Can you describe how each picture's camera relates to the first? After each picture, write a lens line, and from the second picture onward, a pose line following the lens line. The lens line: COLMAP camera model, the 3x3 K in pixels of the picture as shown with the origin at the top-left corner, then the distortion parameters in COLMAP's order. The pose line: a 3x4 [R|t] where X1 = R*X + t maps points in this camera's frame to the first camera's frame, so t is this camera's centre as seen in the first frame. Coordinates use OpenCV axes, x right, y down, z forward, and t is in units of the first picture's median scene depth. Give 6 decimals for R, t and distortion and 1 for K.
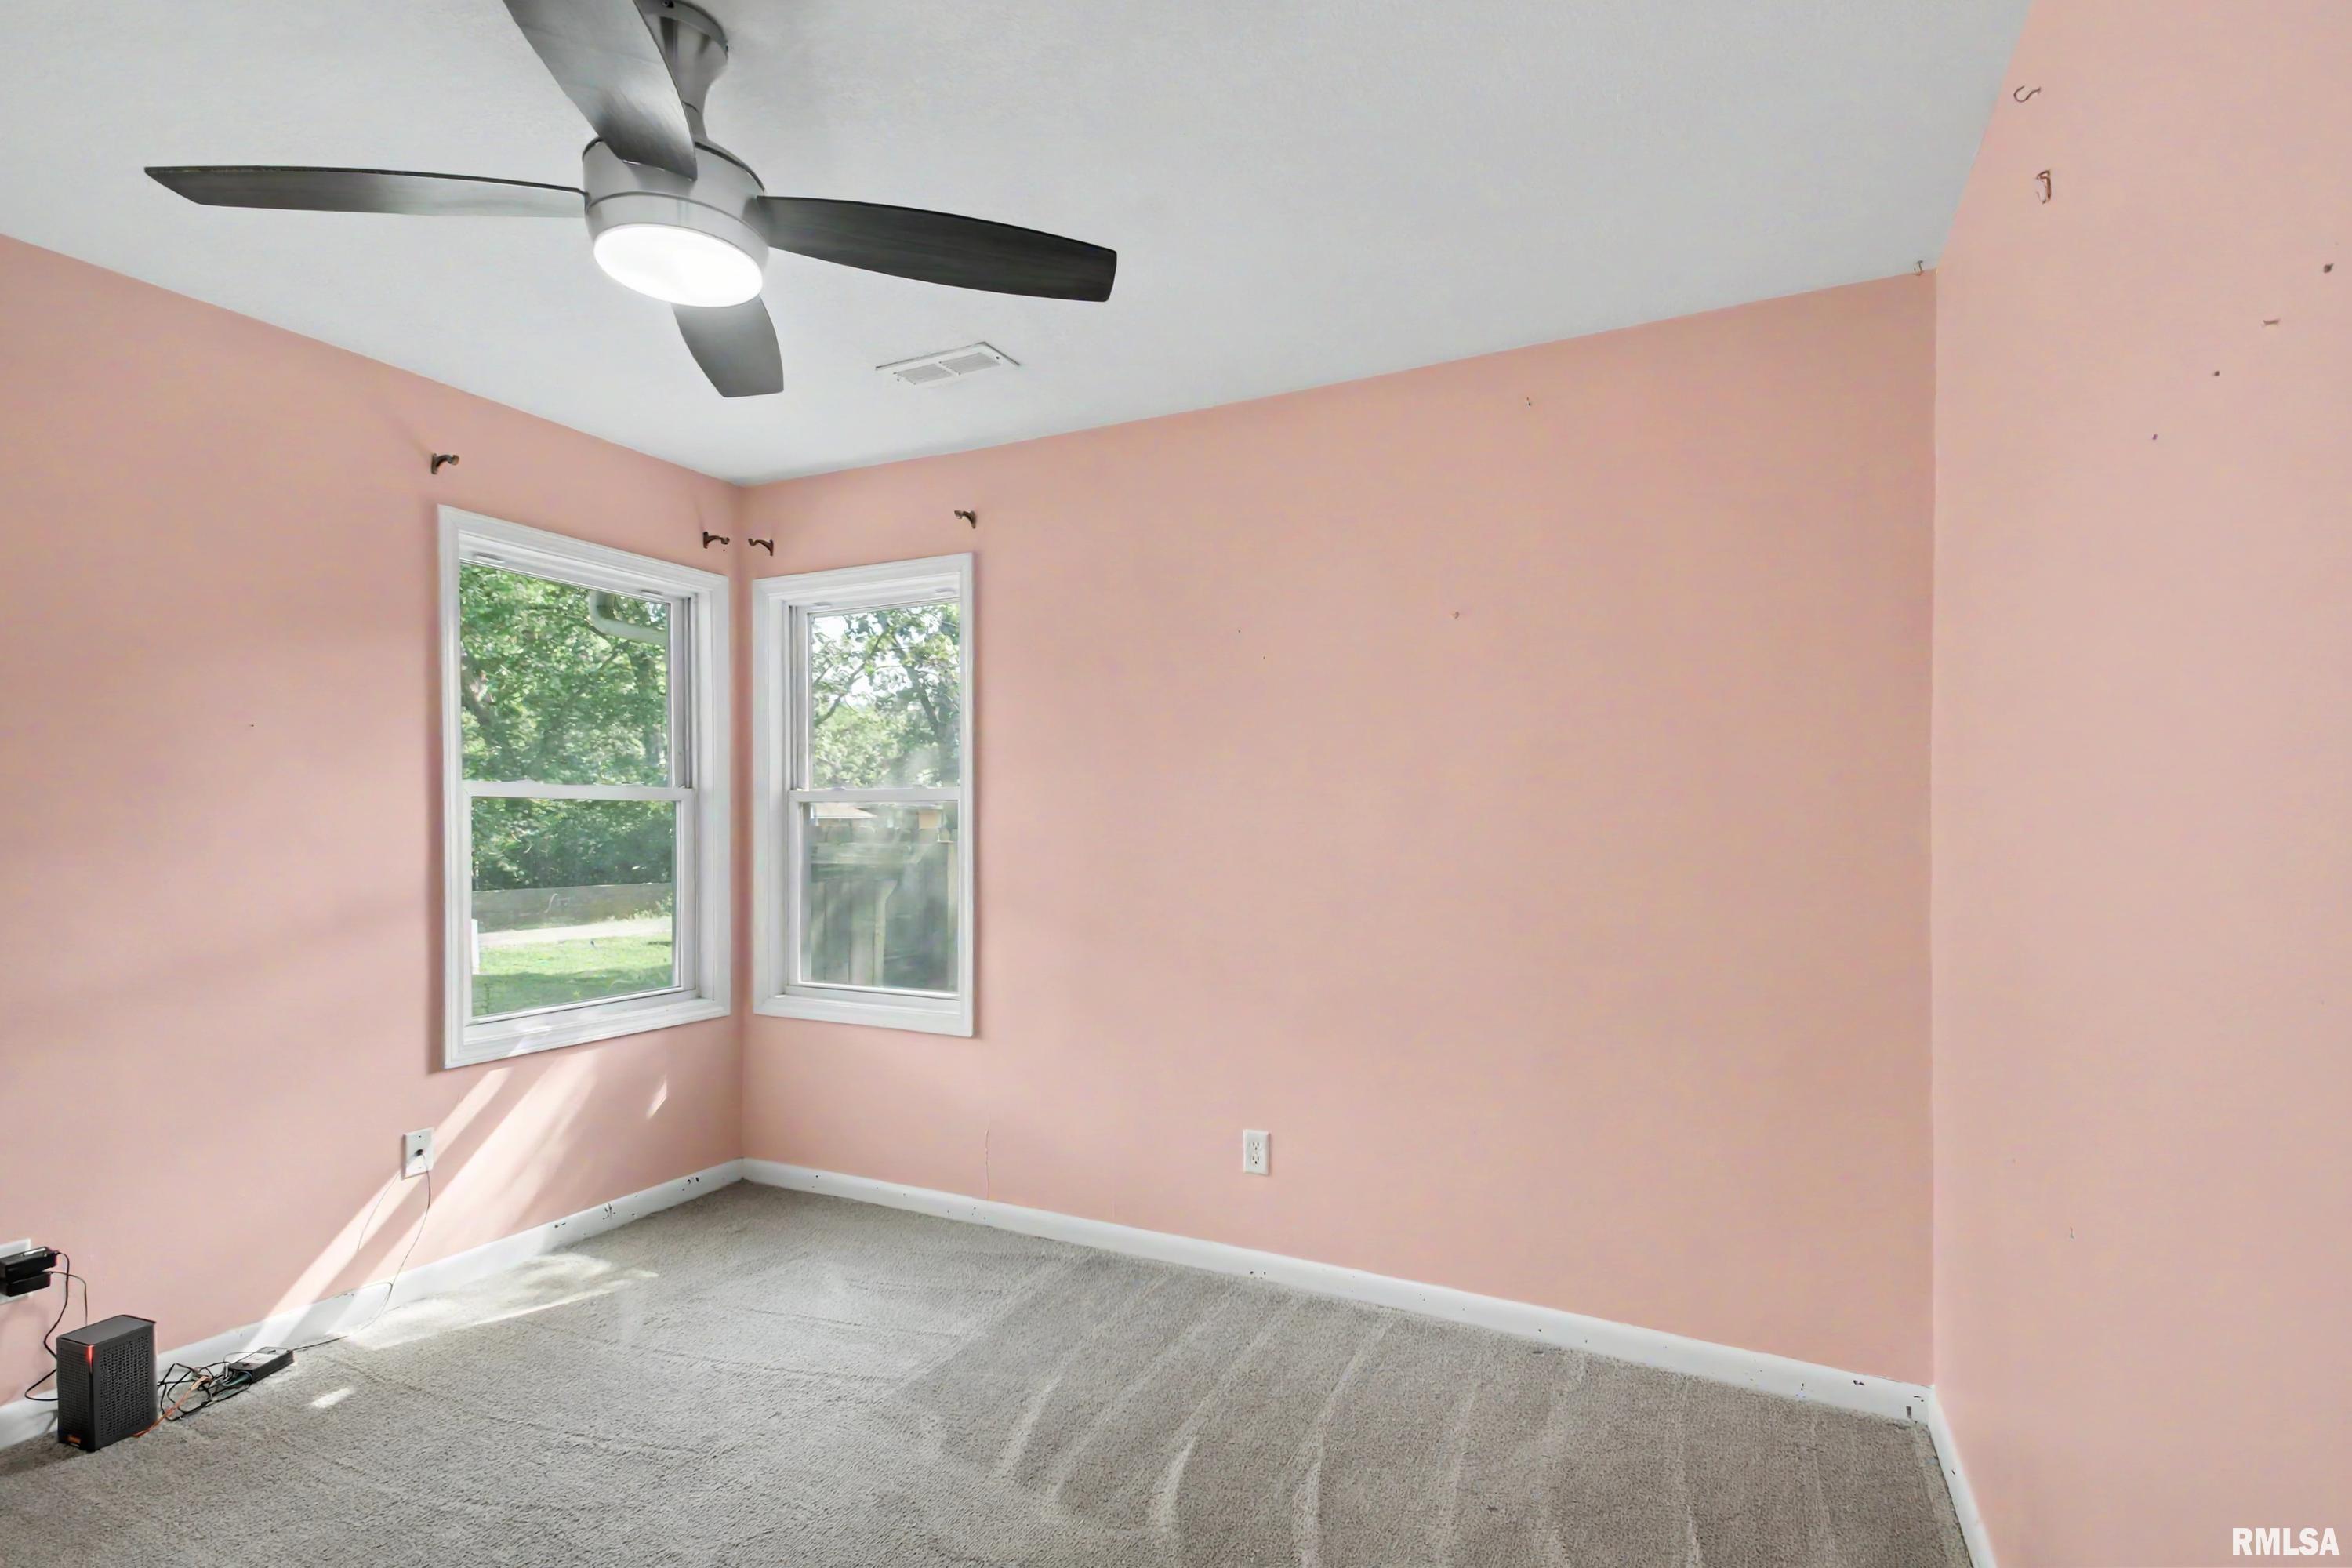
lens RADIAL K [[1110.1, 0, 1166.4], [0, 1110.1, 836.9], [0, 0, 1]] dist [0.046975, -0.022089]
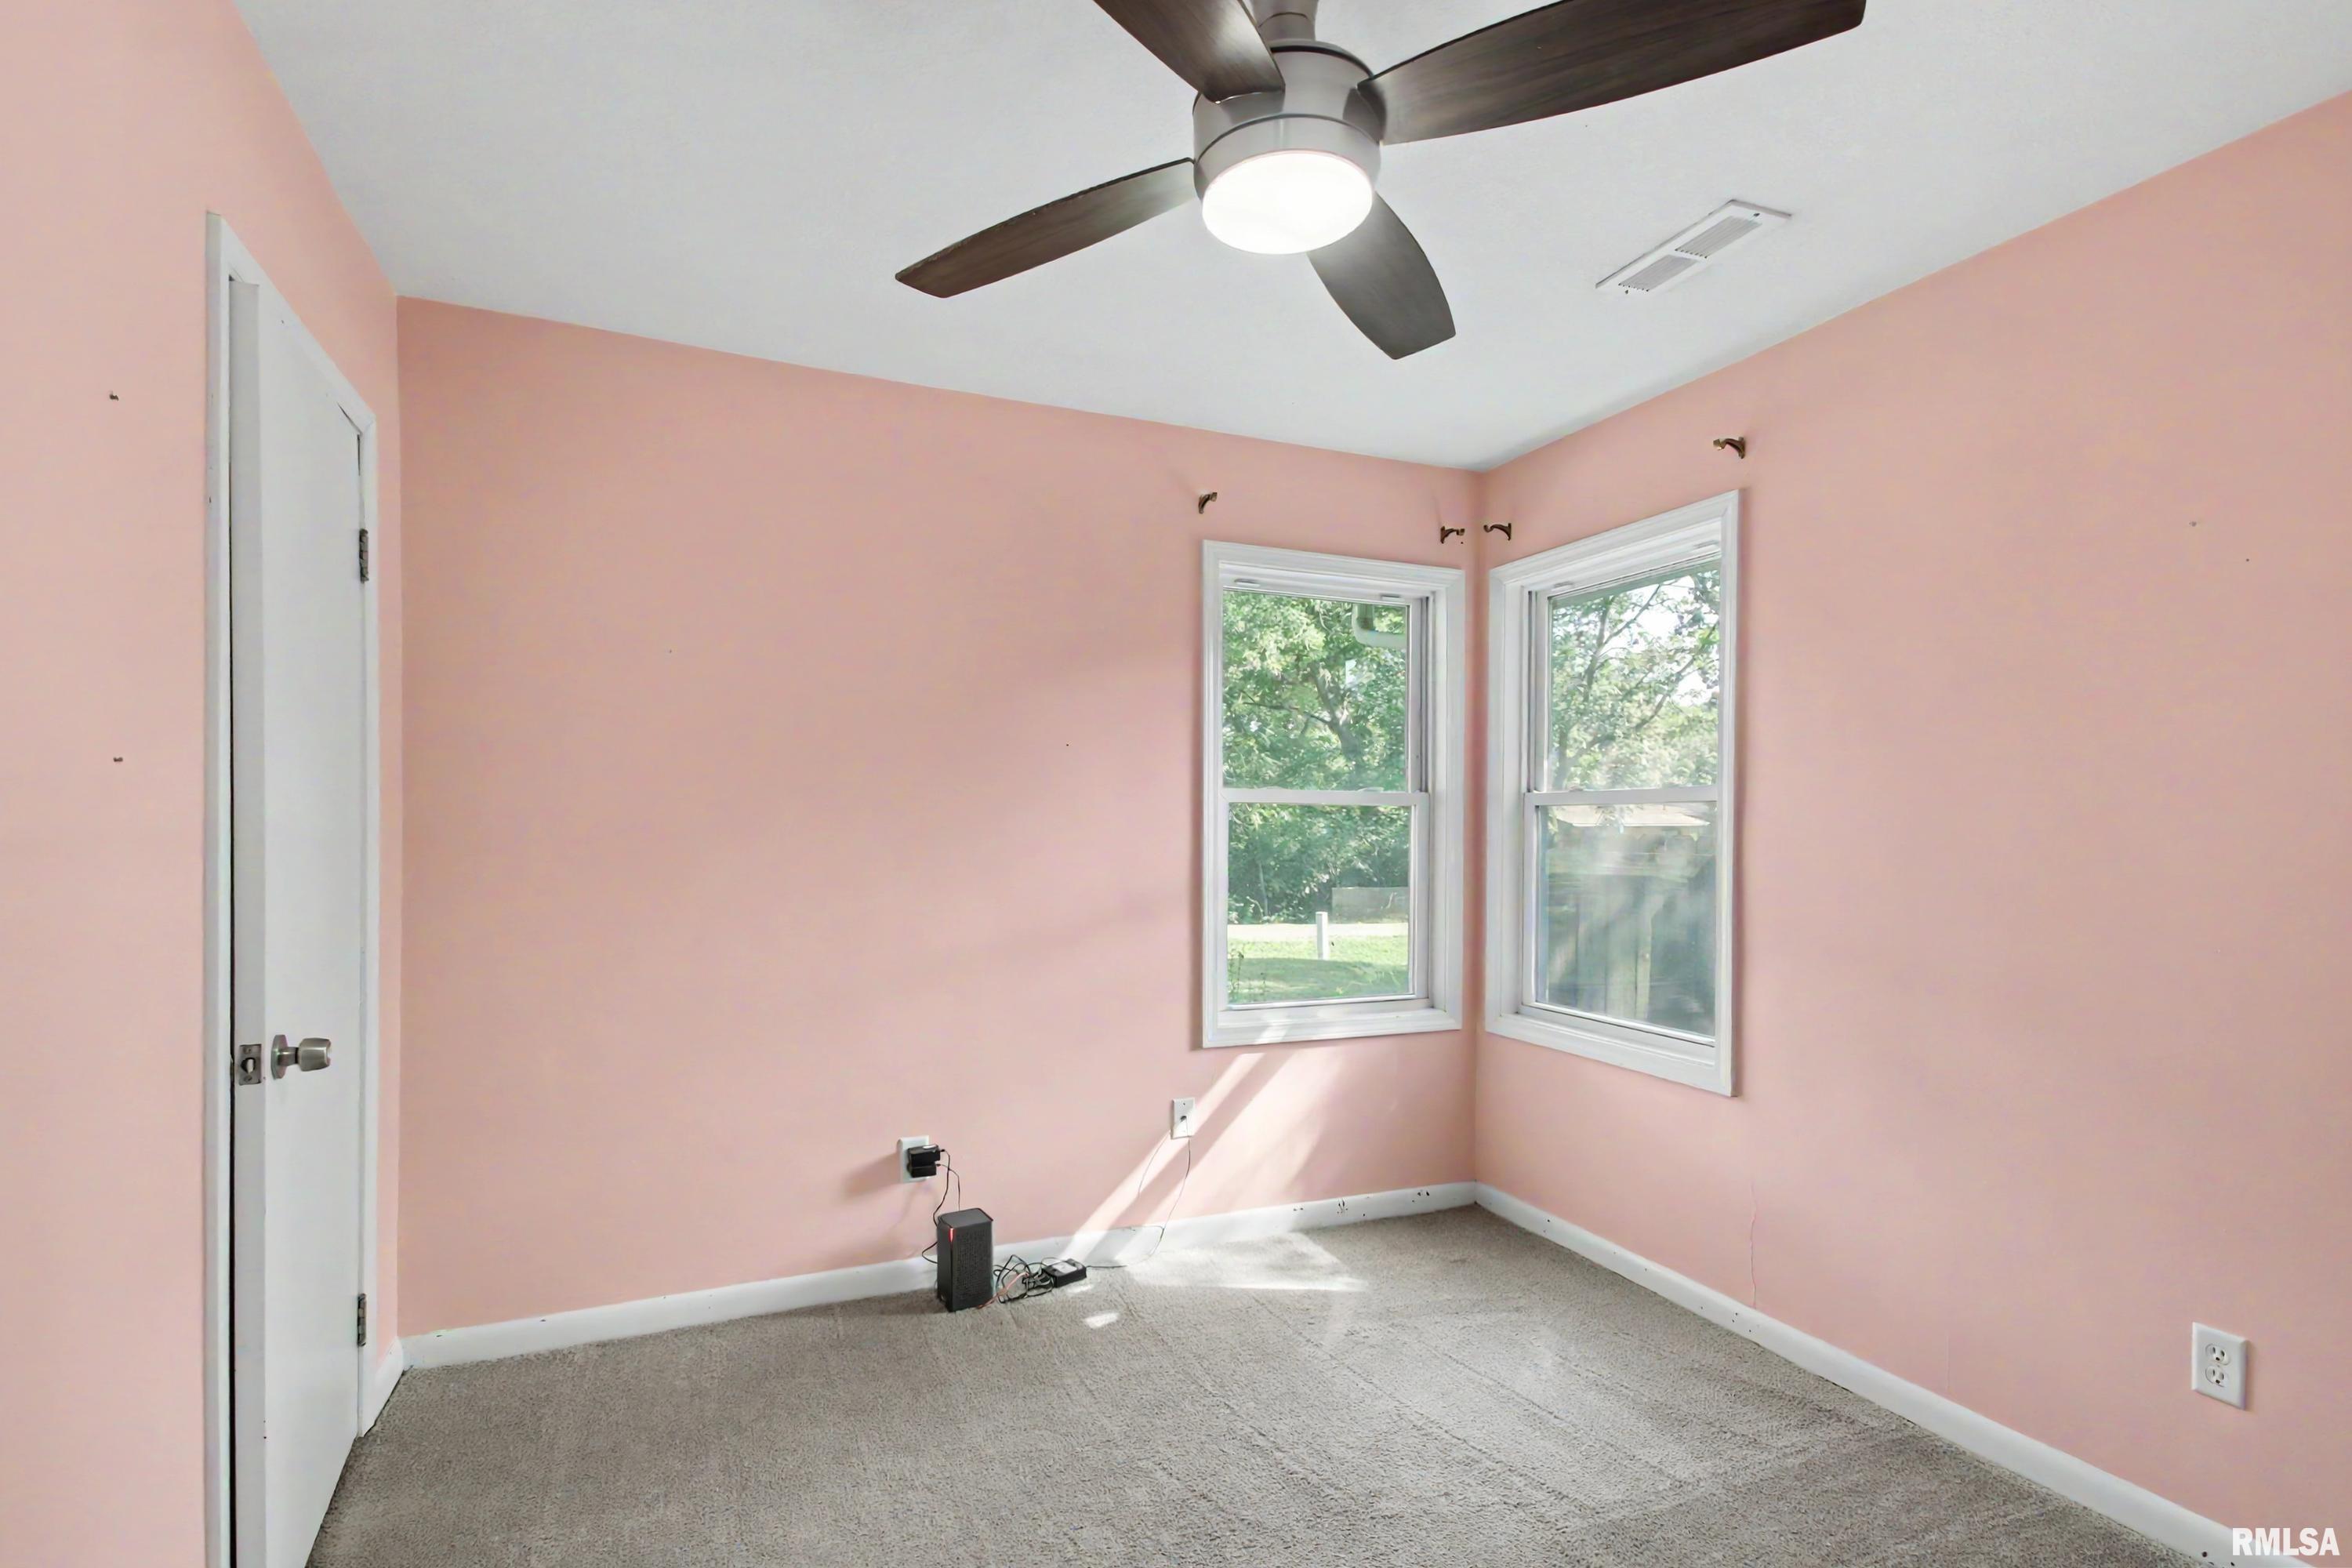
lens RADIAL K [[1110.1, 0, 1166.4], [0, 1110.1, 836.9], [0, 0, 1]] dist [0.046975, -0.022089]
pose [[0.759568, 0.011825, -0.650321, 0.040469], [-0.016151, 0.999869, -0.000683, -0.000088], [0.650228, 0.011022, 0.759659, 0.127086]]
